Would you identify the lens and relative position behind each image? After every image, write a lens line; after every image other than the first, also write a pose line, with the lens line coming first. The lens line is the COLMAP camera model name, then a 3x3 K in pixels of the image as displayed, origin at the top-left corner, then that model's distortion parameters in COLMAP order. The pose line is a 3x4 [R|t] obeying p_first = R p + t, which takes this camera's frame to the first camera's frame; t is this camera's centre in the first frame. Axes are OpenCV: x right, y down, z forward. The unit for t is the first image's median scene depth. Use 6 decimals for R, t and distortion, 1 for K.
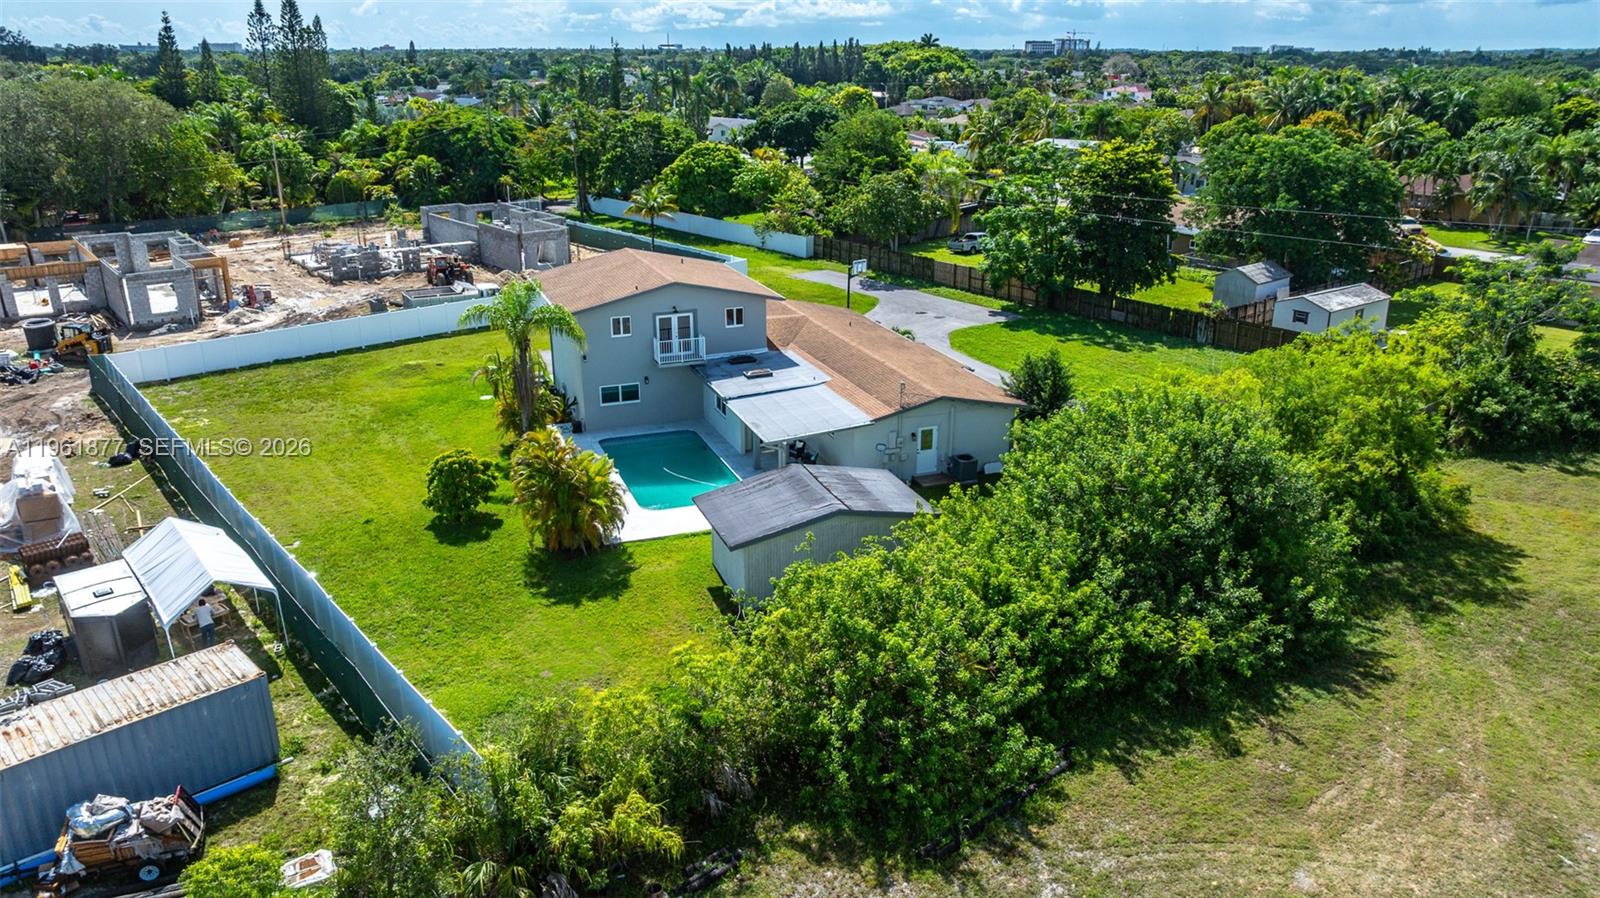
lens RADIAL K [[1123.3, 0, 806.6], [0, 1123.3, 452.7], [0, 0, 1]] dist [-0.038983, 0.049024]
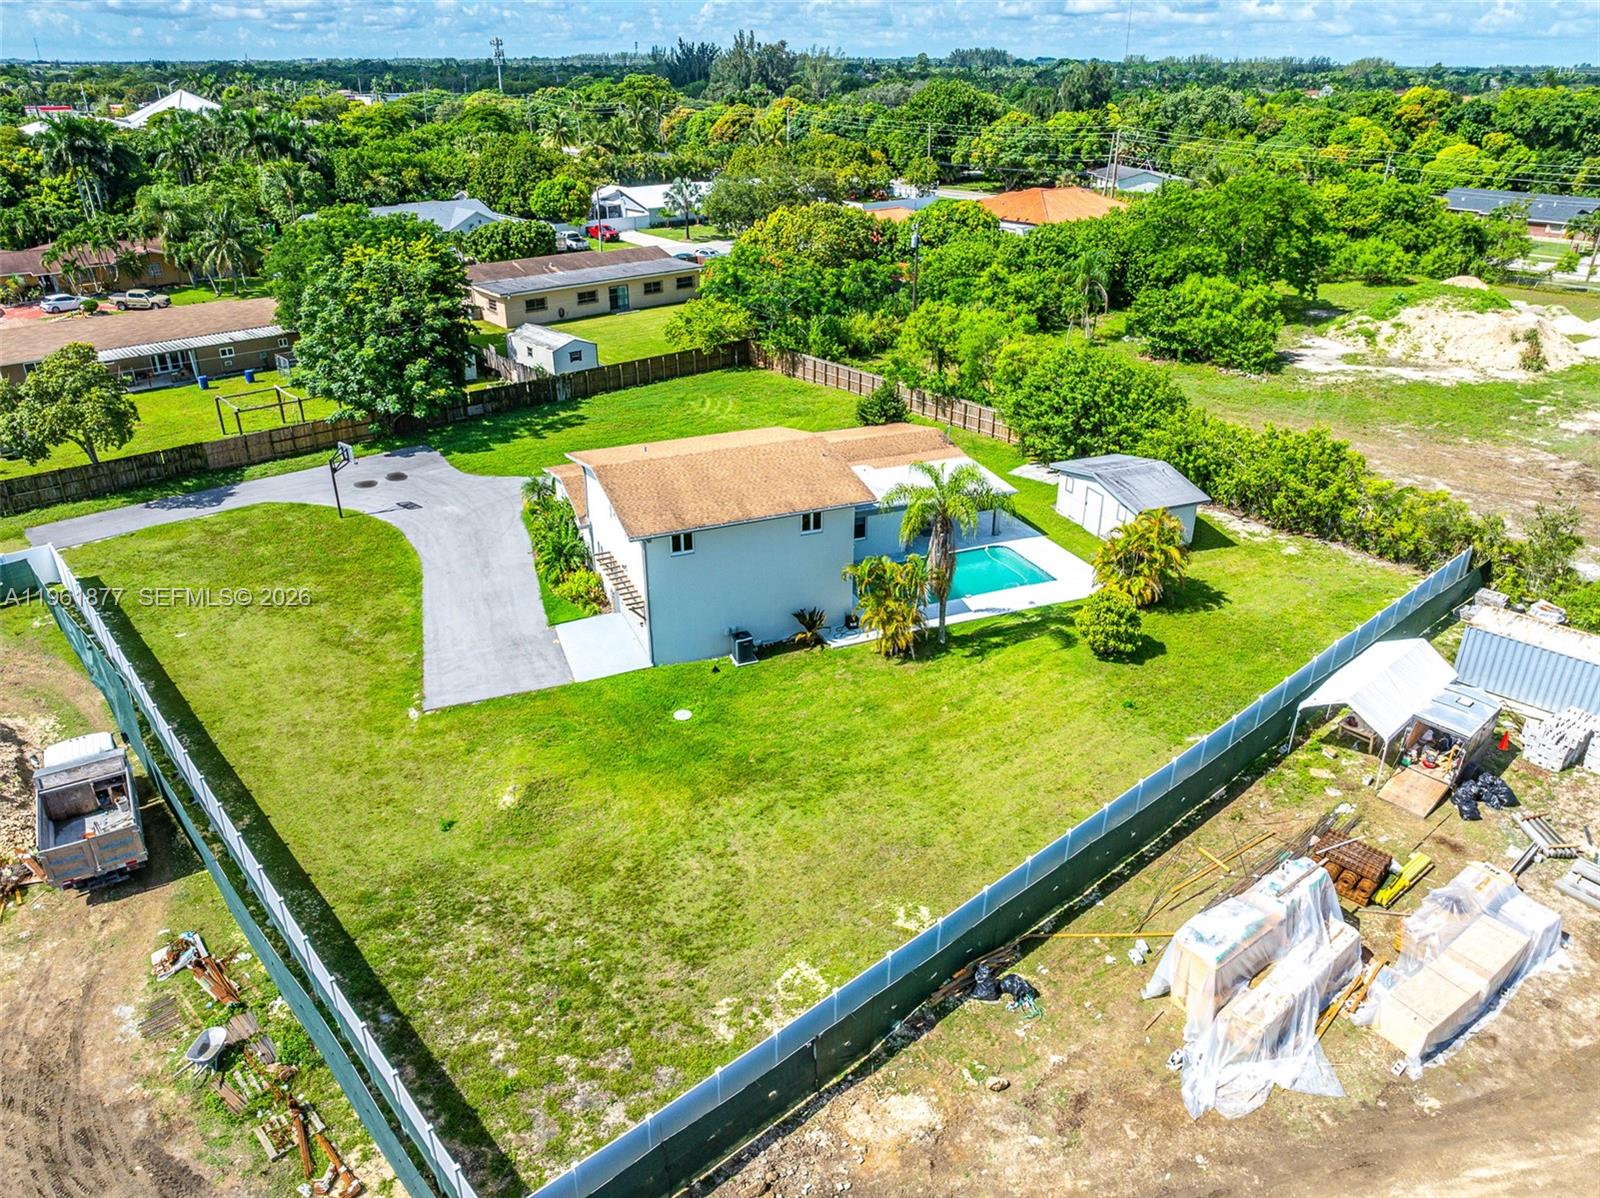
lens RADIAL K [[1124.2, 0, 802.7], [0, 1124.2, 588.7], [0, 0, 1]] dist [-0.045010, 0.018977]
pose [[-0.031982, -0.429880, 0.902319, -0.699253], [0.338515, 0.844767, 0.414460, -0.299967], [-0.940417, 0.318704, 0.118504, 0.643365]]
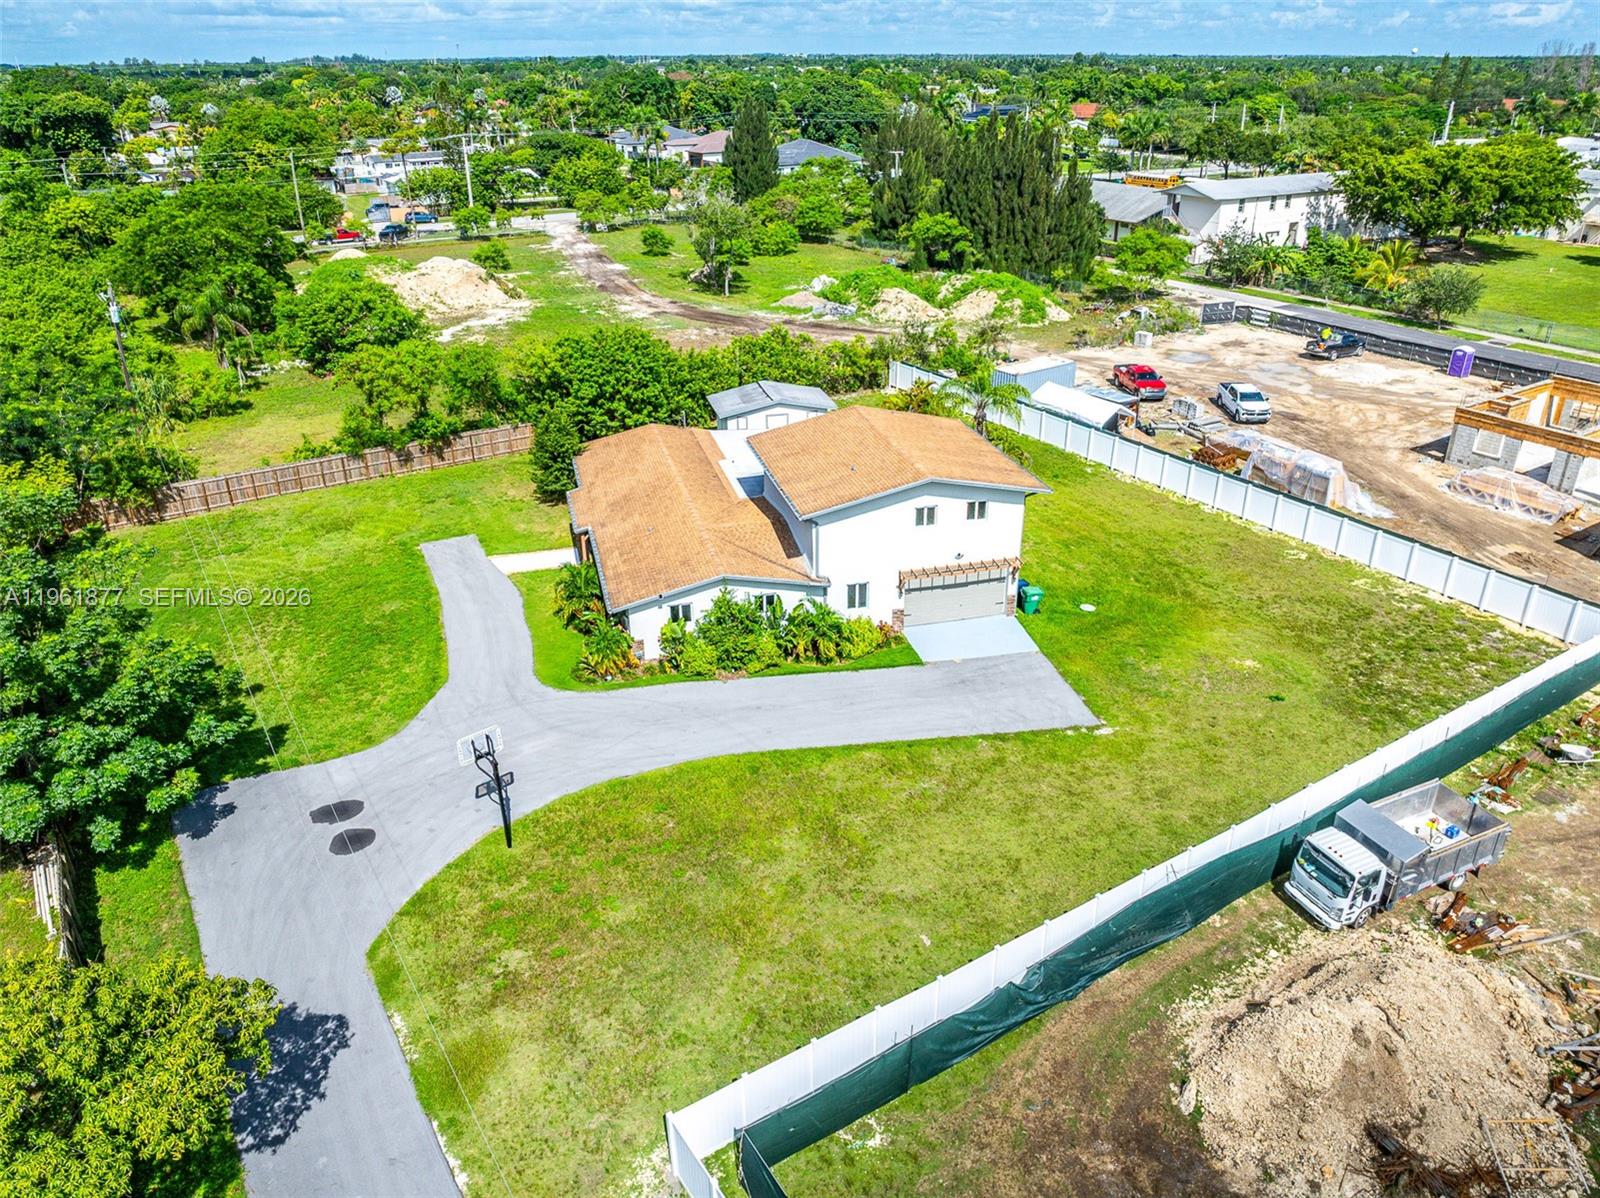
lens RADIAL K [[1124.2, 0, 798.6], [0, 1124.2, 596.0], [0, 0, 1]] dist [-0.045010, 0.018977]
pose [[-0.992783, -0.046206, 0.110667, -0.131244], [0.047644, 0.694887, 0.717539, -0.525433], [-0.110055, 0.717633, -0.687671, 1.250827]]
